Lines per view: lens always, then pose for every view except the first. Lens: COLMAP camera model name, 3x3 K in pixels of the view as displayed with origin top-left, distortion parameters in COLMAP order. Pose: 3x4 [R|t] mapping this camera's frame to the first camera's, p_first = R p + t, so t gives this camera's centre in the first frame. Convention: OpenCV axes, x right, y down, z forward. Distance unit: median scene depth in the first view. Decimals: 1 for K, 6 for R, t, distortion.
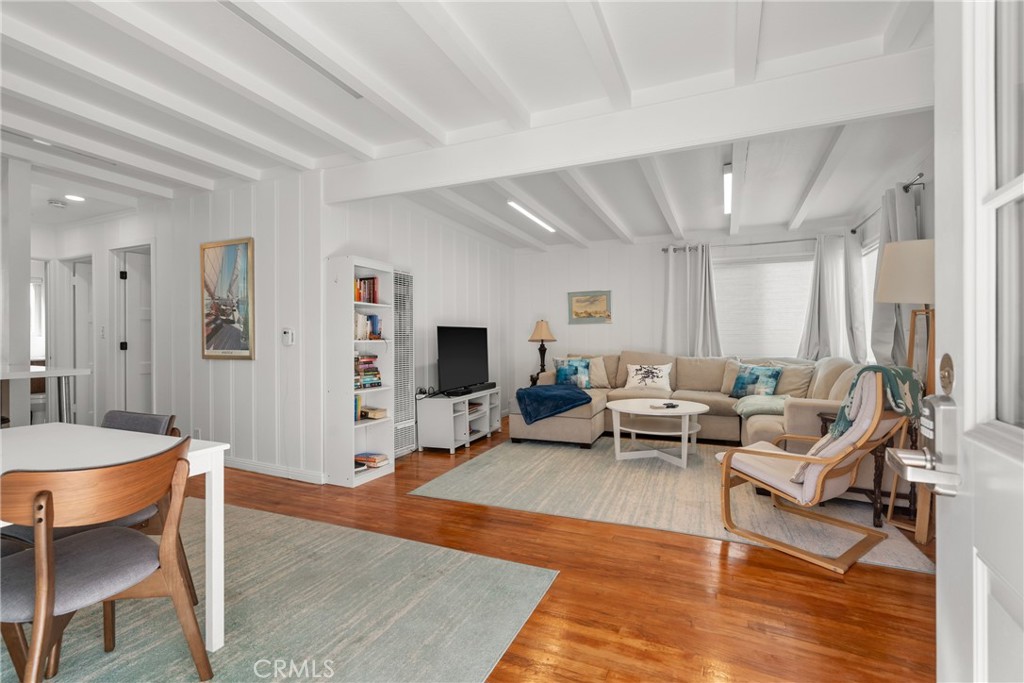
lens RADIAL K [[464.9, 0, 513.5], [0, 464.9, 342.8], [0, 0, 1]] dist [0.000117, -0.000072]
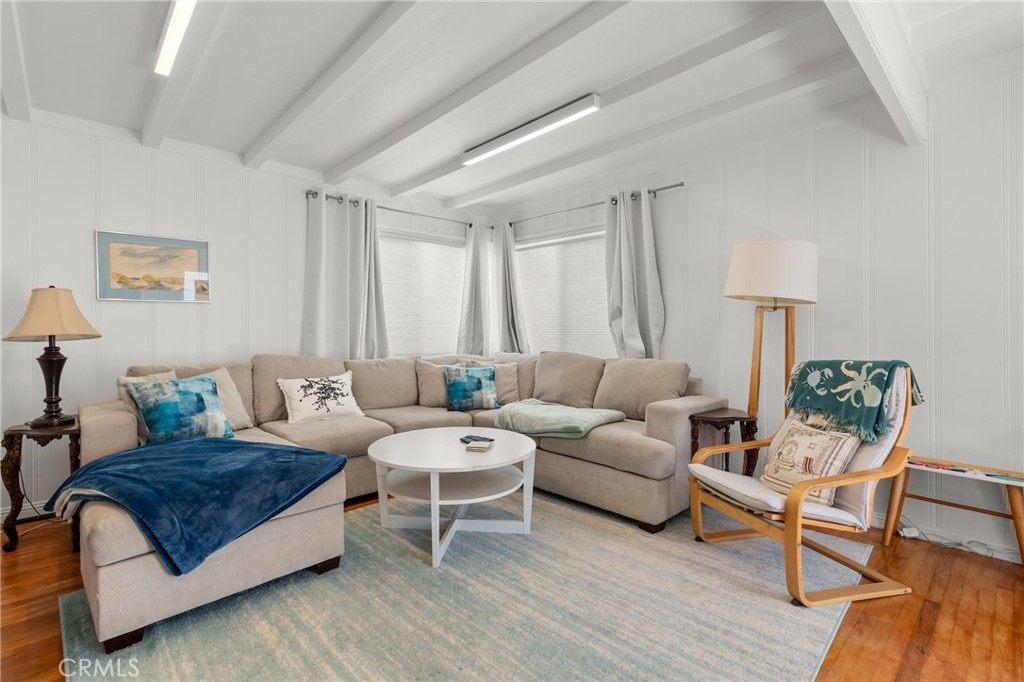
lens RADIAL K [[468.6, 0, 514.0], [0, 468.6, 328.9], [0, 0, 1]] dist [-0.043071, 0.022171]
pose [[0.376833, 0.002214, 0.926279, -0.183947], [0.003830, 0.999985, -0.003948, -0.011377], [-0.926273, 0.005035, 0.376818, 0.578240]]
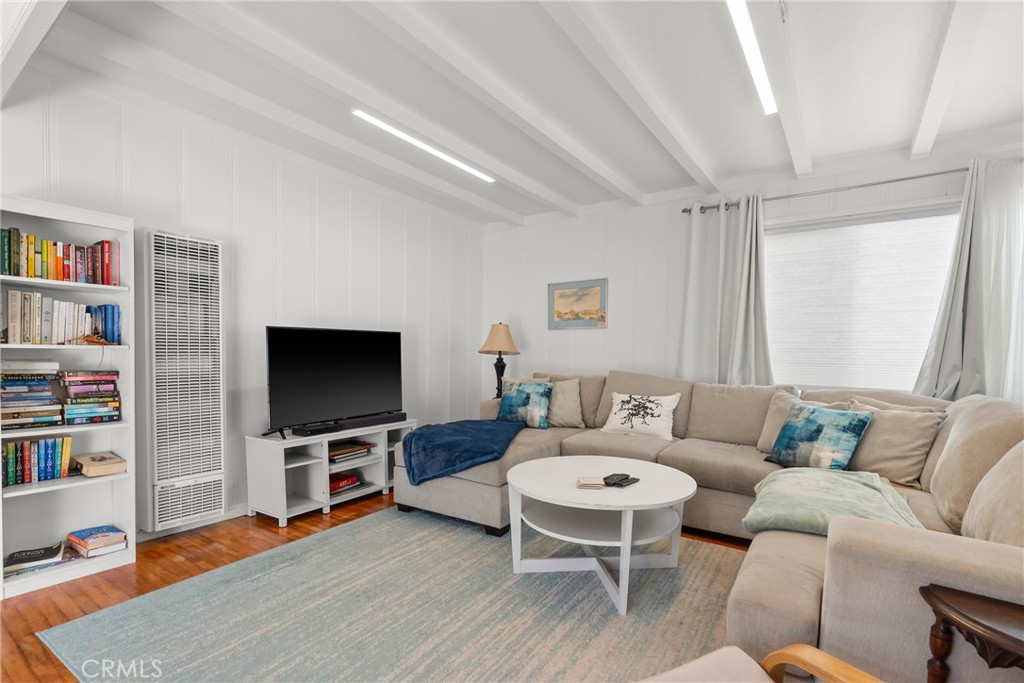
lens RADIAL K [[475.4, 0, 512.7], [0, 475.4, 375.9], [0, 0, 1]] dist [-0.002081, 0.000006]
pose [[0.981985, 0.027194, -0.186994, 0.255198], [-0.019094, 0.998805, 0.044983, -0.002798], [0.187993, -0.040602, 0.981331, 0.370585]]
